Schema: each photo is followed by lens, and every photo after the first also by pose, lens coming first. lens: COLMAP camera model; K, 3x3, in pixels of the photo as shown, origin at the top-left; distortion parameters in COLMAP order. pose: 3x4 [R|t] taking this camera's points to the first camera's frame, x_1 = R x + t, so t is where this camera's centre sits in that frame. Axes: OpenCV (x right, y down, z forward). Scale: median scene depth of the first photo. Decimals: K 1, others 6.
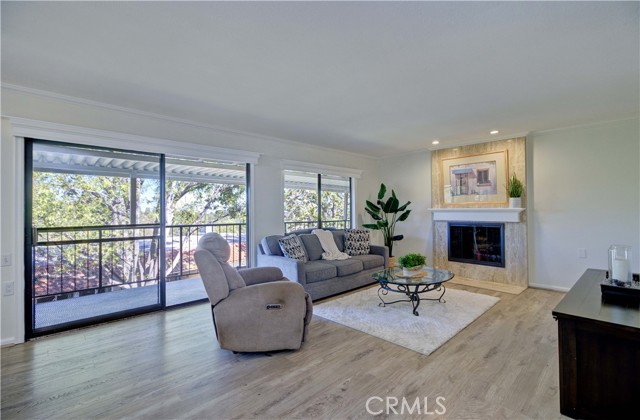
lens RADIAL K [[295.5, 0, 320.7], [0, 295.5, 207.8], [0, 0, 1]] dist [0.004870, 0.002322]
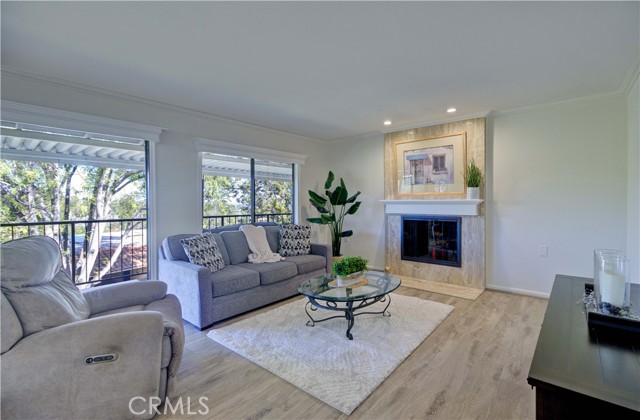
lens RADIAL K [[295.5, 0, 322.7], [0, 295.5, 207.6], [0, 0, 1]] dist [0.004870, 0.002322]
pose [[0.994196, -0.002039, 0.107566, 0.124553], [-0.000923, 0.999622, 0.027487, 0.001765], [-0.107581, -0.027427, 0.993818, 0.184162]]
